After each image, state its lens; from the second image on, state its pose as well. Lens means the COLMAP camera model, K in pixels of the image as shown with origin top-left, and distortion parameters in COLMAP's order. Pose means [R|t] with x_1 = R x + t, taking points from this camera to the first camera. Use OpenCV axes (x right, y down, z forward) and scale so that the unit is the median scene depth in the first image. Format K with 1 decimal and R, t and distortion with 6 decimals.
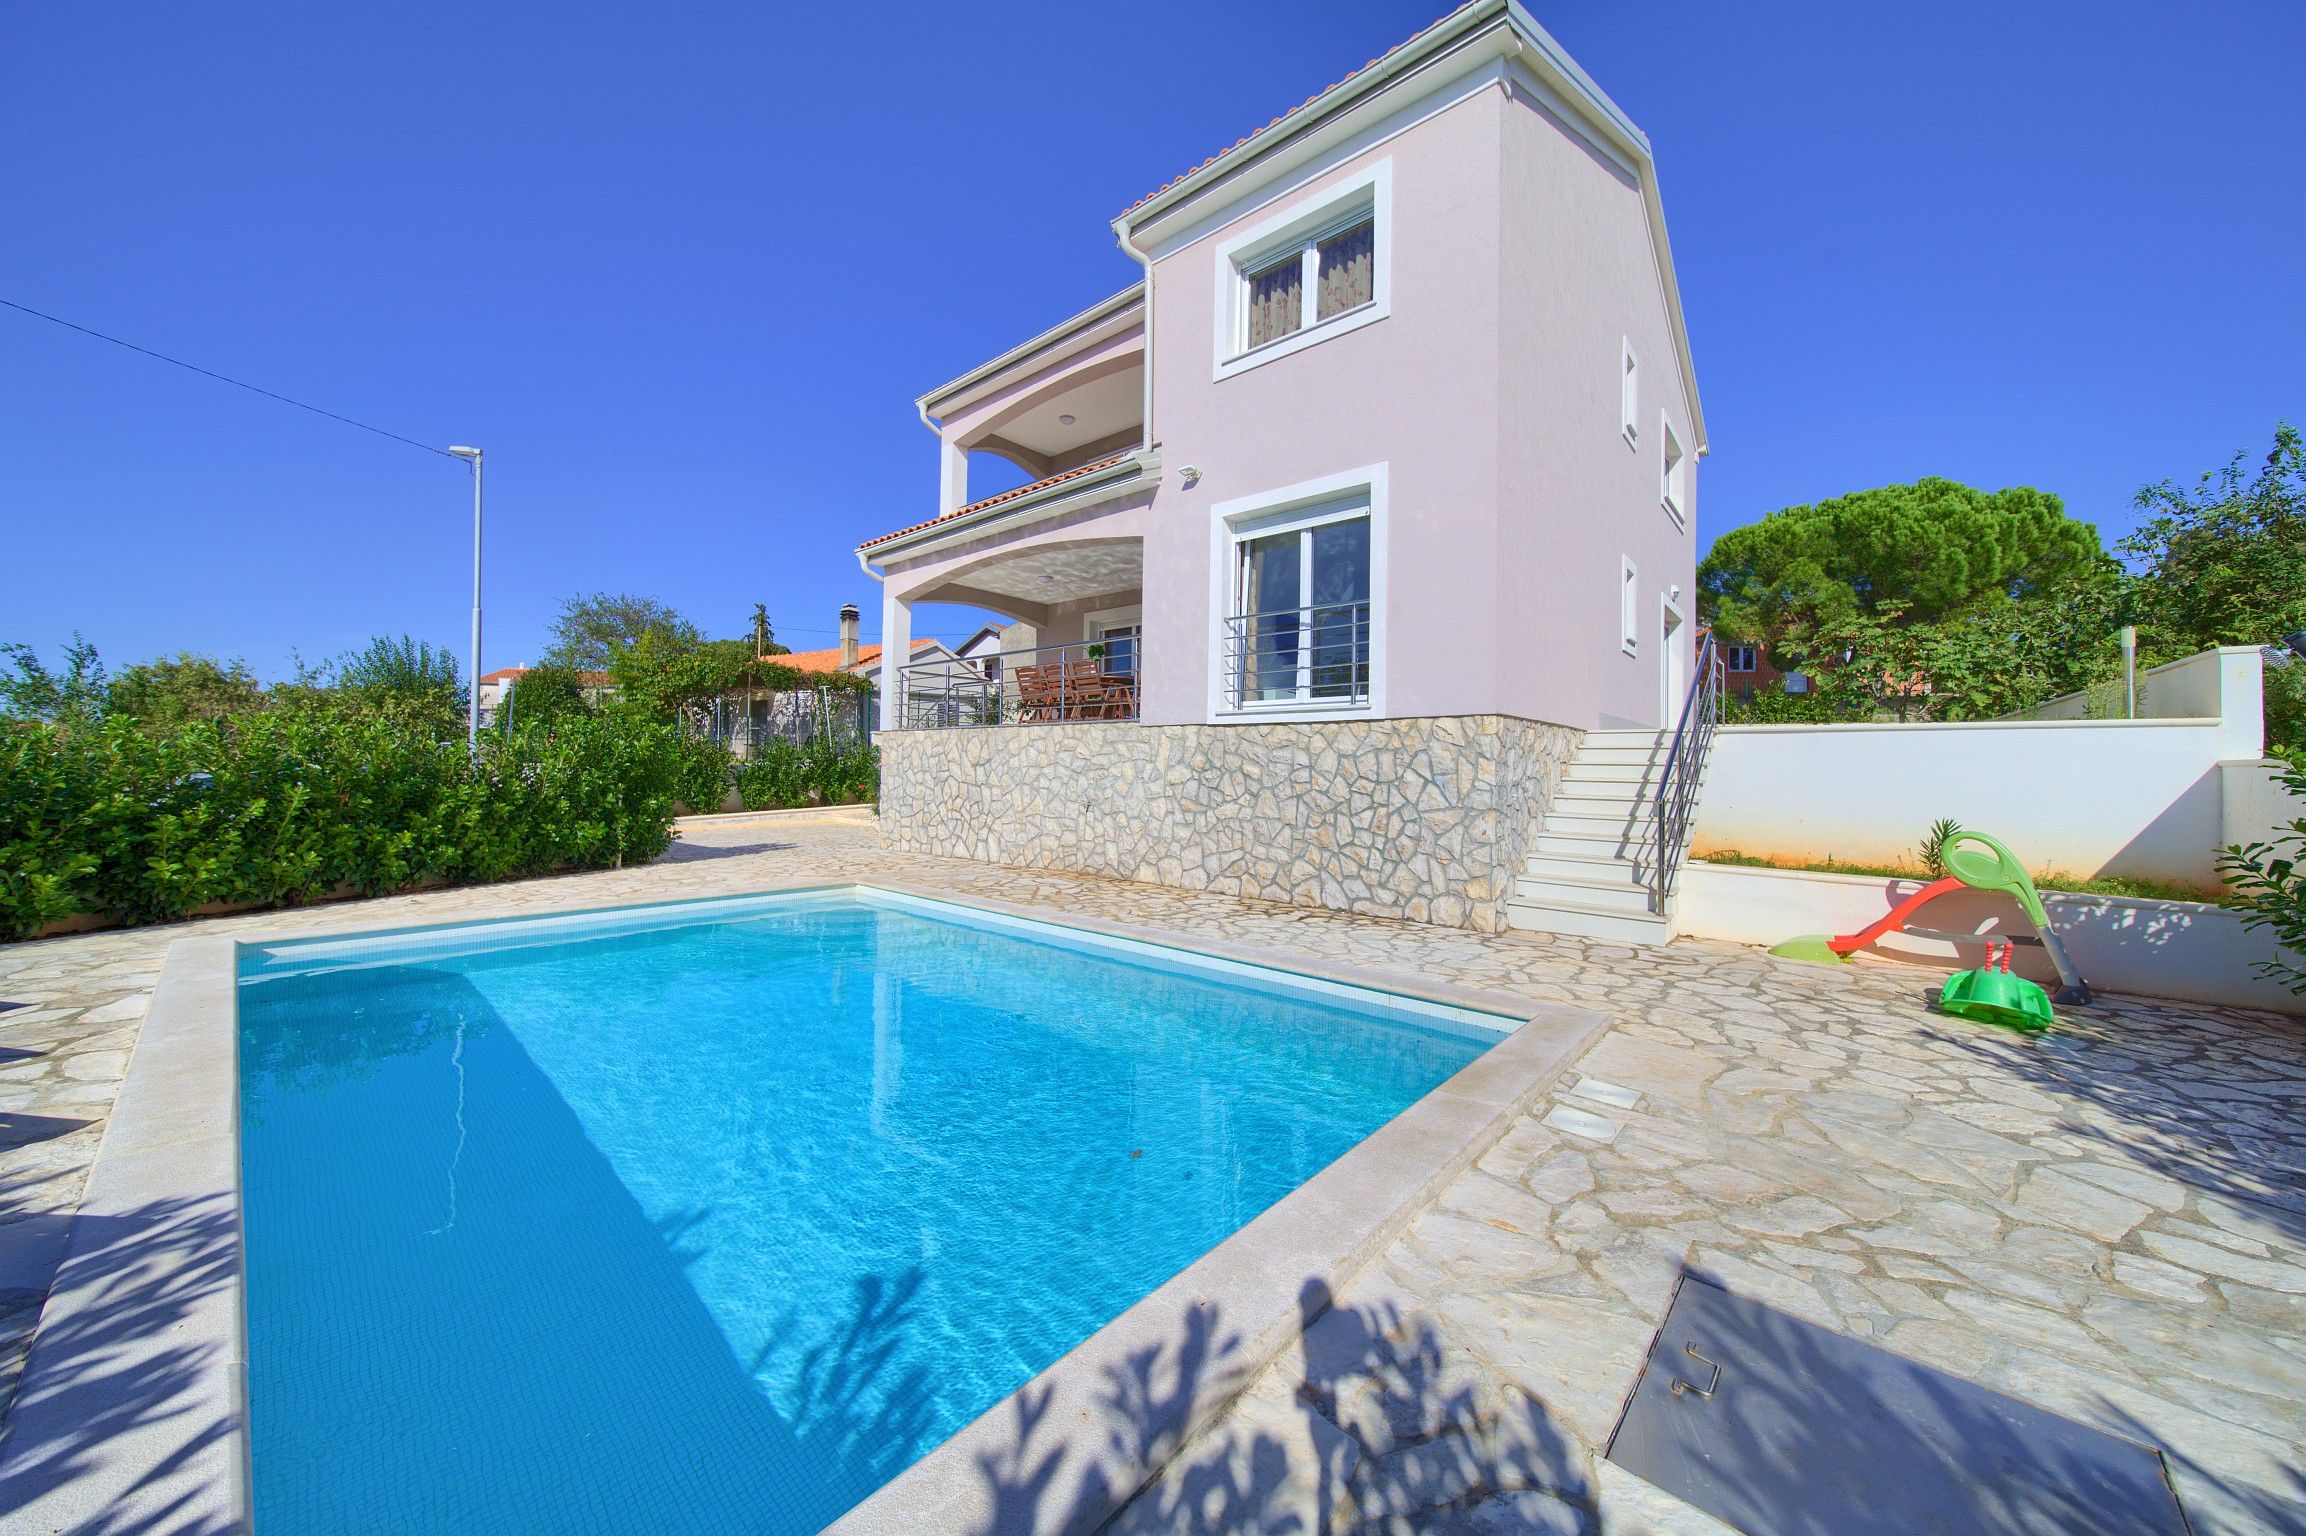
lens RADIAL K [[841.9, 0, 1123.0], [0, 841.9, 770.5], [0, 0, 1]] dist [0.000582, -0.000031]
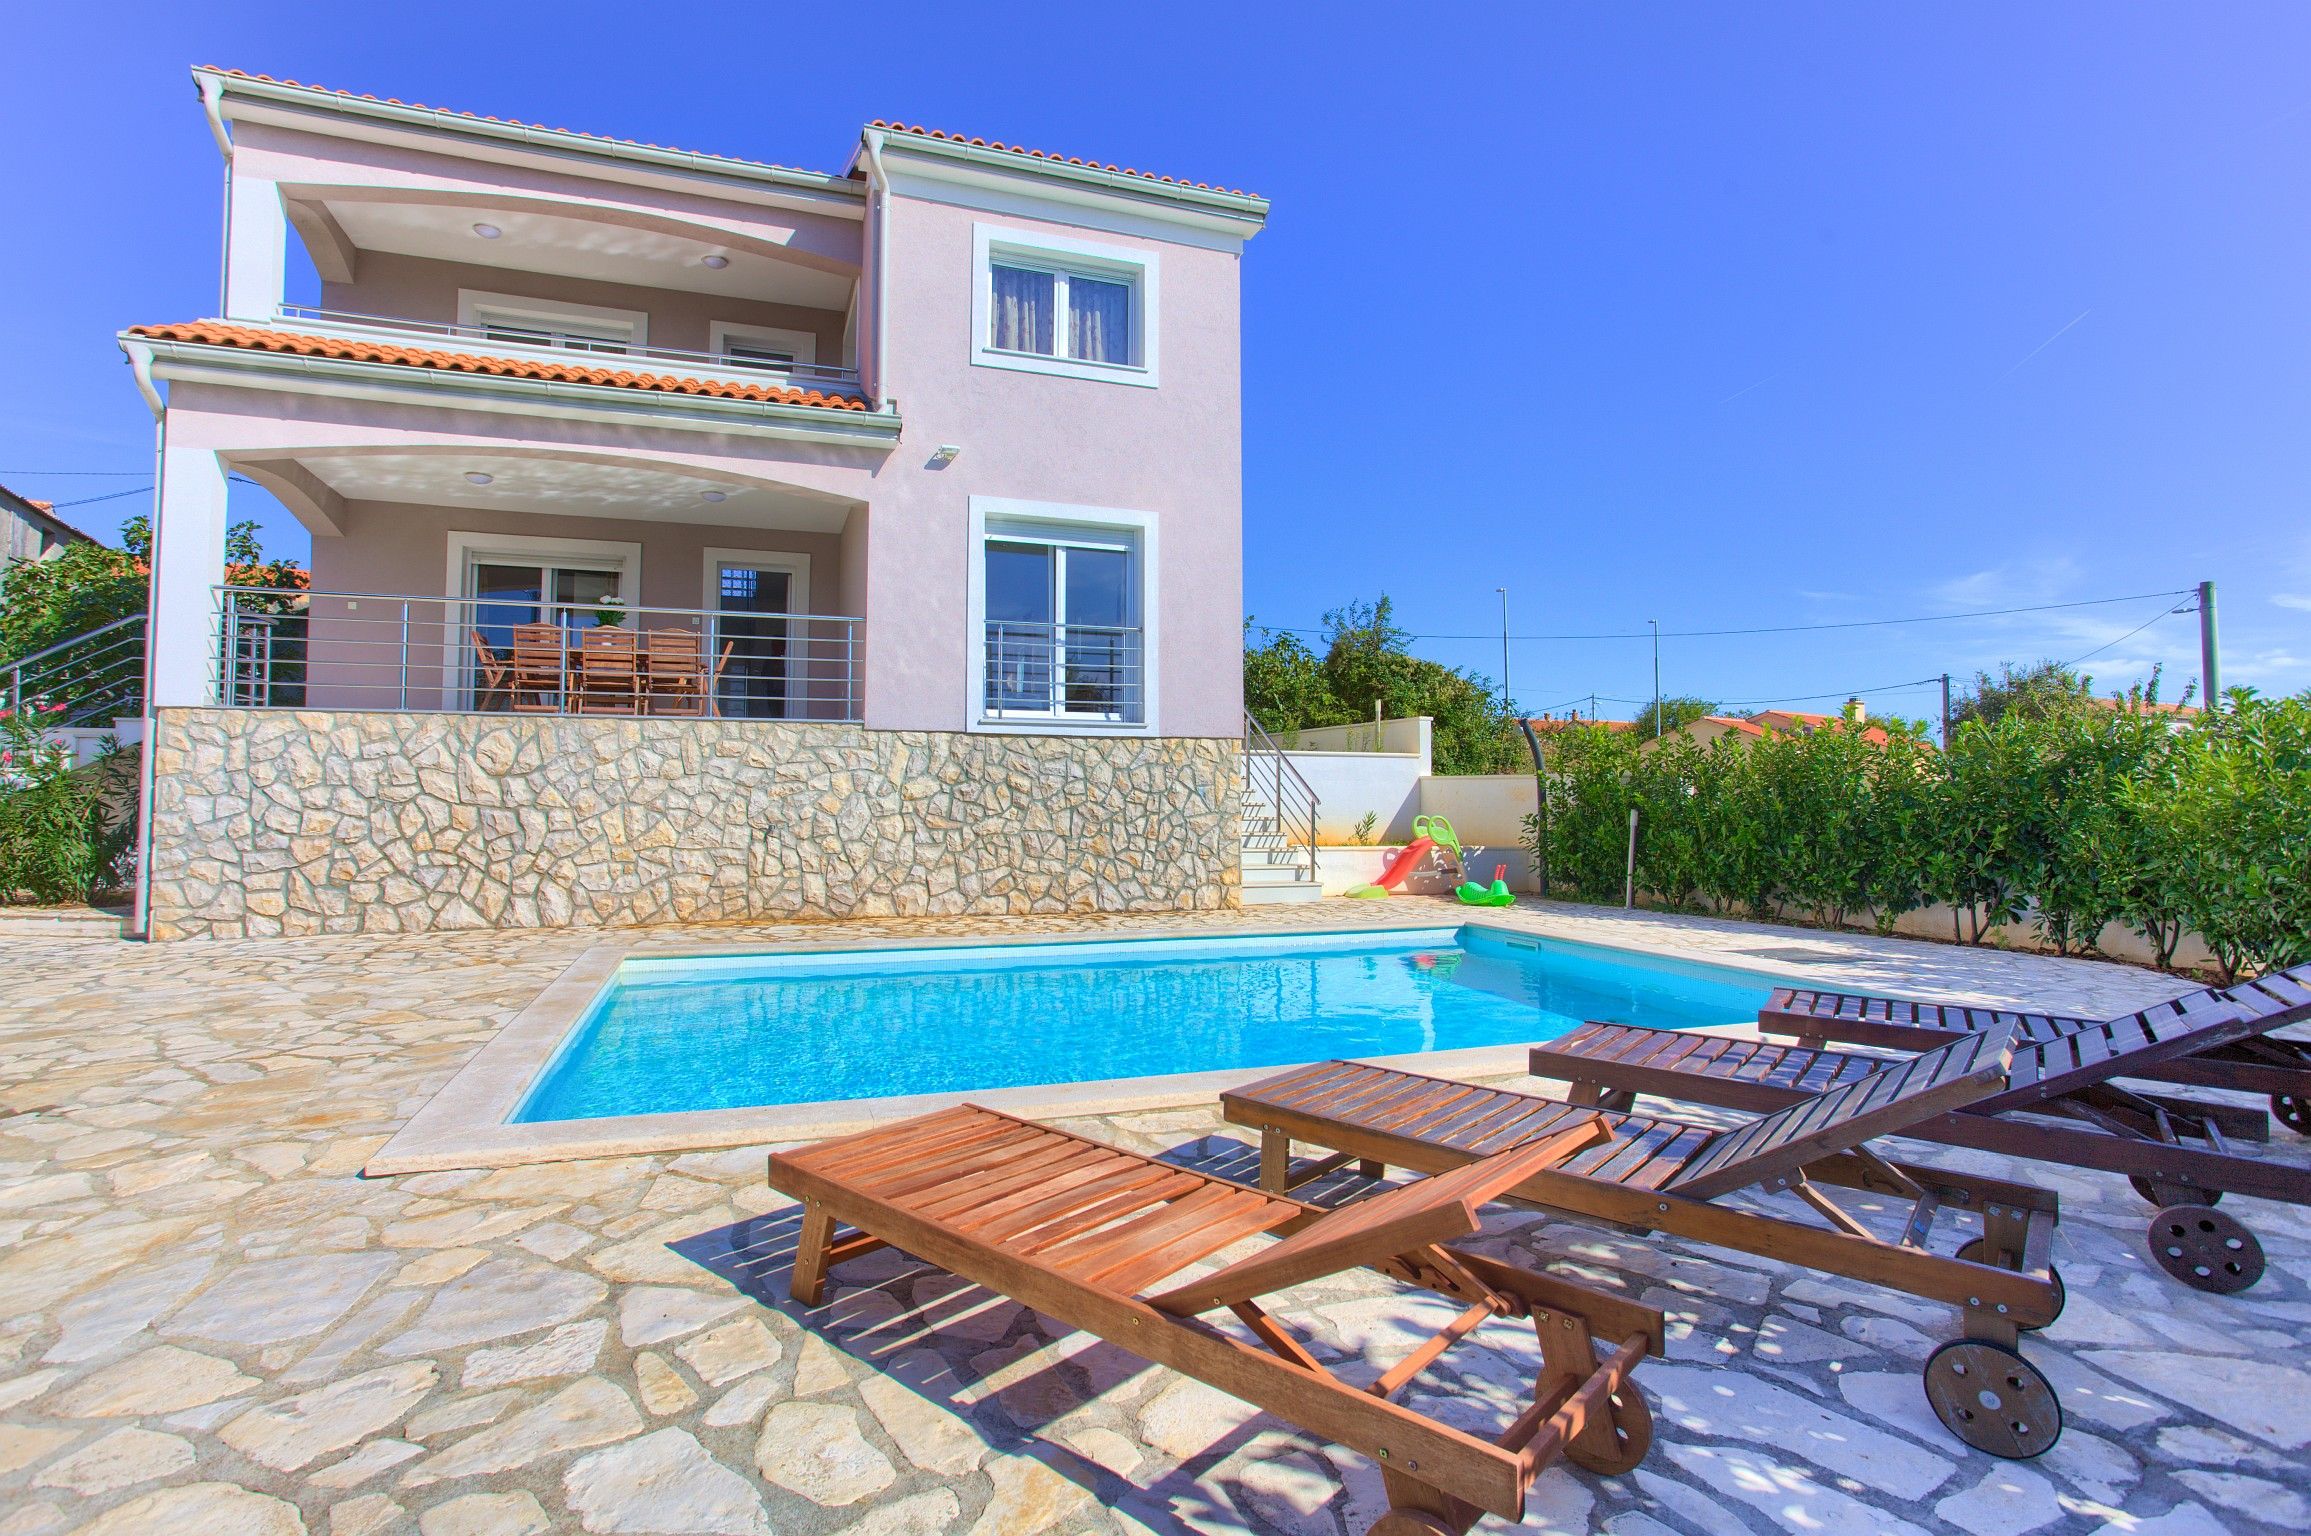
lens RADIAL K [[1151.0, 0, 1110.8], [0, 1151.0, 767.1], [0, 0, 1]] dist [-0.042988, 0.029553]
pose [[0.468602, 0.008617, 0.883367, -0.984219], [0.001528, 0.999943, -0.010565, -0.003830], [-0.883408, 0.006301, 0.468562, 0.291642]]
